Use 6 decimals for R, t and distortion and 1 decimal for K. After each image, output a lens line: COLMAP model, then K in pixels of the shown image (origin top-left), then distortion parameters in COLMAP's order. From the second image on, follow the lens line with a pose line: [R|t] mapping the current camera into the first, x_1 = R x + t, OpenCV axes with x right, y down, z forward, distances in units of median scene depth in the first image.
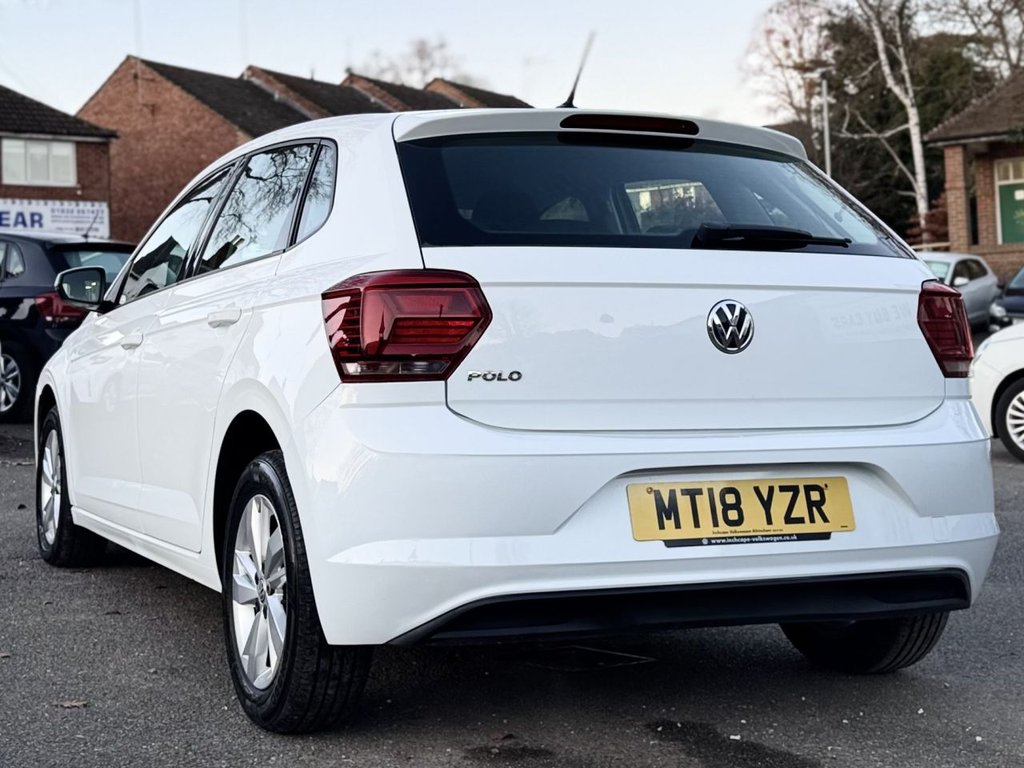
lens RADIAL K [[1582.8, 0, 424.2], [0, 1582.8, 276.0], [0, 0, 1]] dist [0.196984, -0.484143]
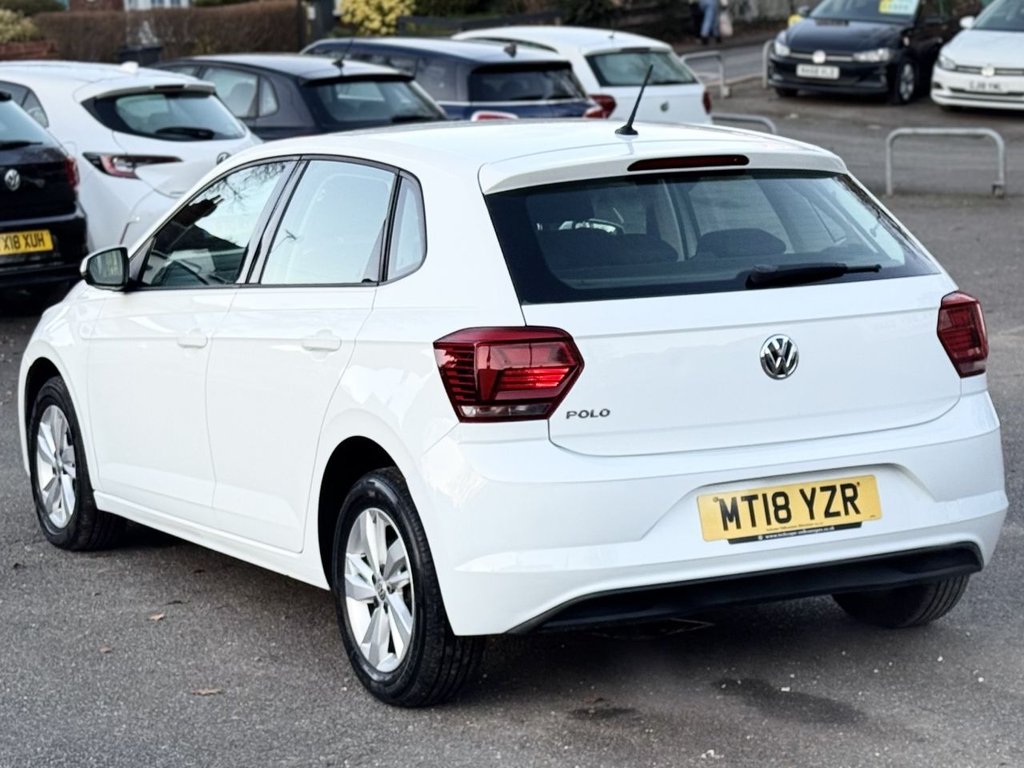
lens RADIAL K [[2612.5, 0, 552.3], [0, 2612.5, 359.8], [0, 0, 1]] dist [0.151208, 0.182909]
pose [[0.994287, -0.041122, 0.098496, -0.168296], [0.026011, 0.988335, 0.150061, -0.263369], [-0.103518, -0.146642, 0.983758, -0.901354]]
